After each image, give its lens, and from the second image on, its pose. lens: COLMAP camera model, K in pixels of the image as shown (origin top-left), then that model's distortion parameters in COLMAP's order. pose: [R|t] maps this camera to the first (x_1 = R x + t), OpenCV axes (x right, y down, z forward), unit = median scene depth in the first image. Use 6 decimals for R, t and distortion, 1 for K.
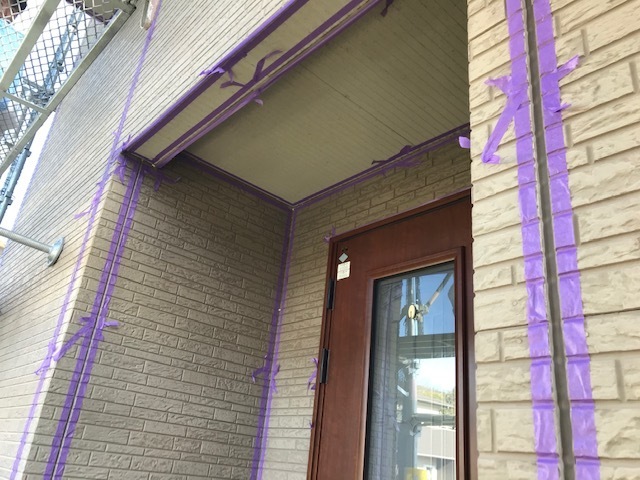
lens RADIAL K [[525.5, 0, 319.0], [0, 525.5, 239.9], [0, 0, 1]] dist [0.002447, -0.012341]
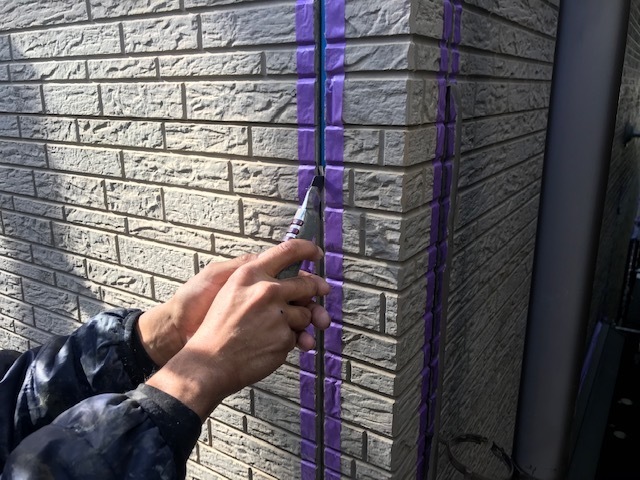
lens RADIAL K [[525.5, 0, 319.7], [0, 525.5, 239.8], [0, 0, 1]] dist [0.002447, -0.012341]
pose [[0.247952, 0.161789, -0.955167, 0.124071], [0.419400, 0.870847, 0.256379, 0.372030], [0.873283, -0.464166, 0.148074, 1.030183]]
